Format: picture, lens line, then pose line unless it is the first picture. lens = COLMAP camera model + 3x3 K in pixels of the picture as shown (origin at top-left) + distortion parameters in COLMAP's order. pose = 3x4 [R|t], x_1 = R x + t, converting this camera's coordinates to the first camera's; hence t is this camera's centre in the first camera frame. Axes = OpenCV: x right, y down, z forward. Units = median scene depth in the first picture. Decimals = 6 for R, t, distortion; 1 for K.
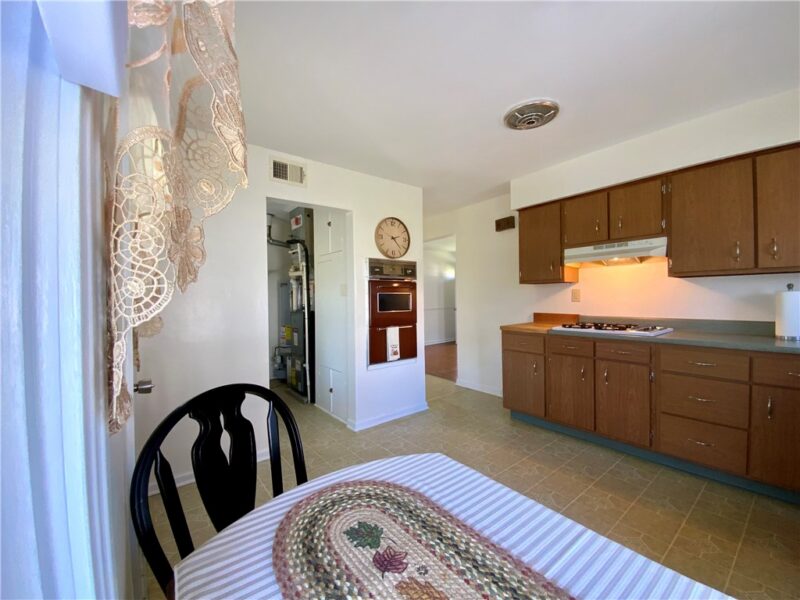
lens RADIAL K [[329.2, 0, 398.3], [0, 329.2, 299.6], [0, 0, 1]] dist [0.001645, -0.000209]
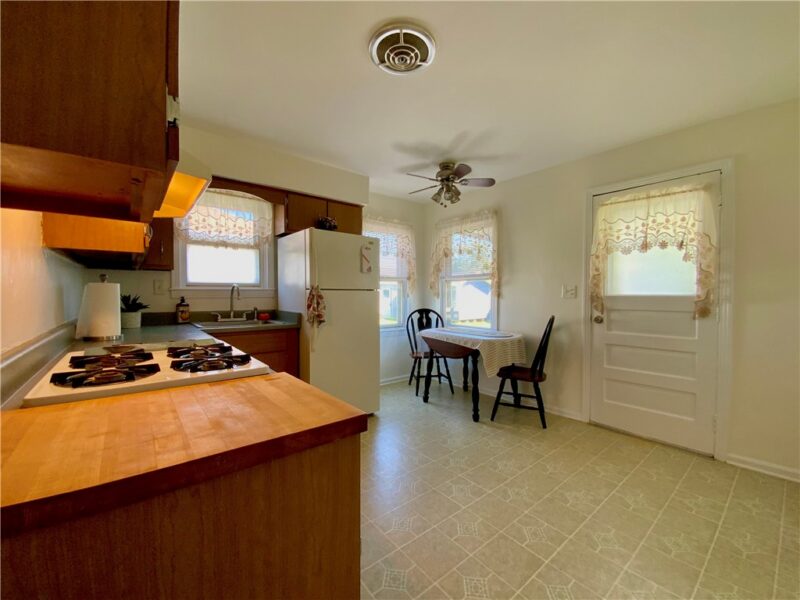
lens RADIAL K [[329.2, 0, 398.3], [0, 329.2, 299.6], [0, 0, 1]] dist [0.001645, -0.000209]
pose [[-0.999166, 0.016968, -0.037149, 0.387754], [0.015849, 0.999419, 0.030187, 0.004514], [0.037640, 0.029573, -0.998854, 1.569206]]
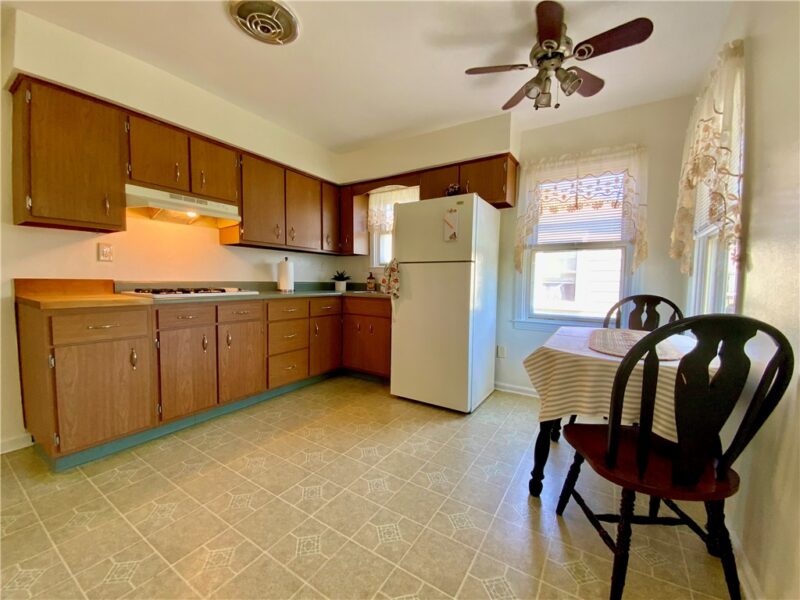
lens RADIAL K [[329.2, 0, 398.3], [0, 329.2, 299.6], [0, 0, 1]] dist [0.001645, -0.000209]
pose [[-0.336391, -0.042404, 0.940767, -0.431059], [0.000953, 0.998970, 0.045368, 0.073578], [-0.941722, 0.016158, -0.336004, 0.861234]]
